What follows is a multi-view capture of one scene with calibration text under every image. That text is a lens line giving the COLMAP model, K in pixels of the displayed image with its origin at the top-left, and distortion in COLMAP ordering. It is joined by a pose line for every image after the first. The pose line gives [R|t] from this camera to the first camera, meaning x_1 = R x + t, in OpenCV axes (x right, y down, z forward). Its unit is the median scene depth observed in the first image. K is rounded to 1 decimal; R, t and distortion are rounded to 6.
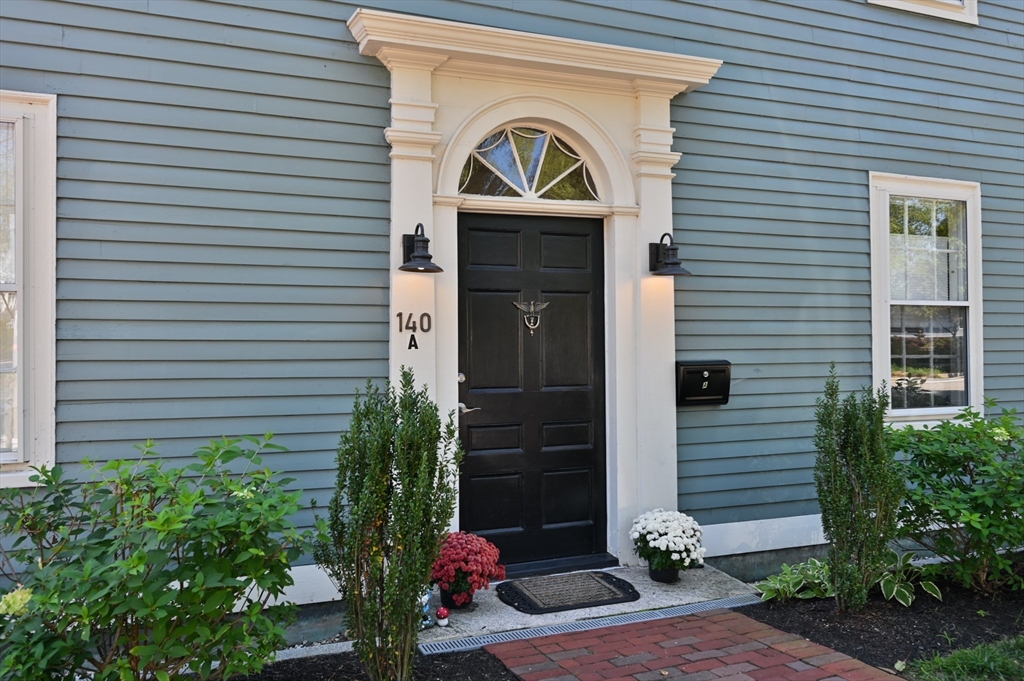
lens RADIAL K [[908.7, 0, 513.7], [0, 908.7, 331.4], [0, 0, 1]] dist [0.000910, 0.000431]
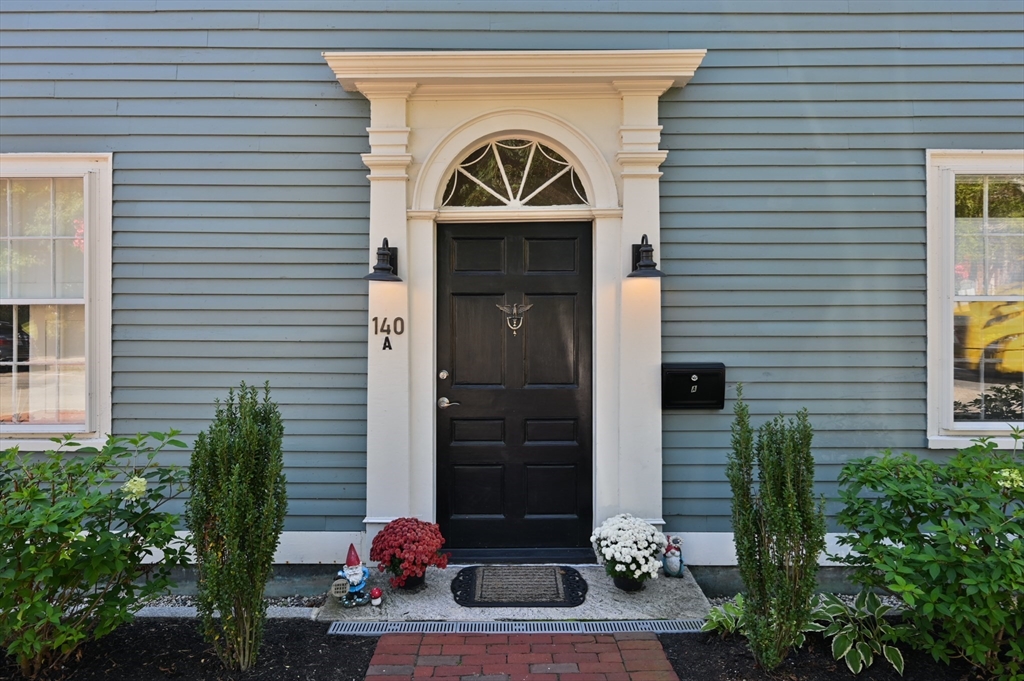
lens RADIAL K [[710.3, 0, 528.3], [0, 710.3, 309.3], [0, 0, 1]] dist [0.004738, -0.001497]
pose [[0.913132, 0.003499, -0.407648, 0.388676], [0.003941, 0.999841, 0.017410, -0.043043], [0.407644, -0.017505, 0.912973, 0.259287]]
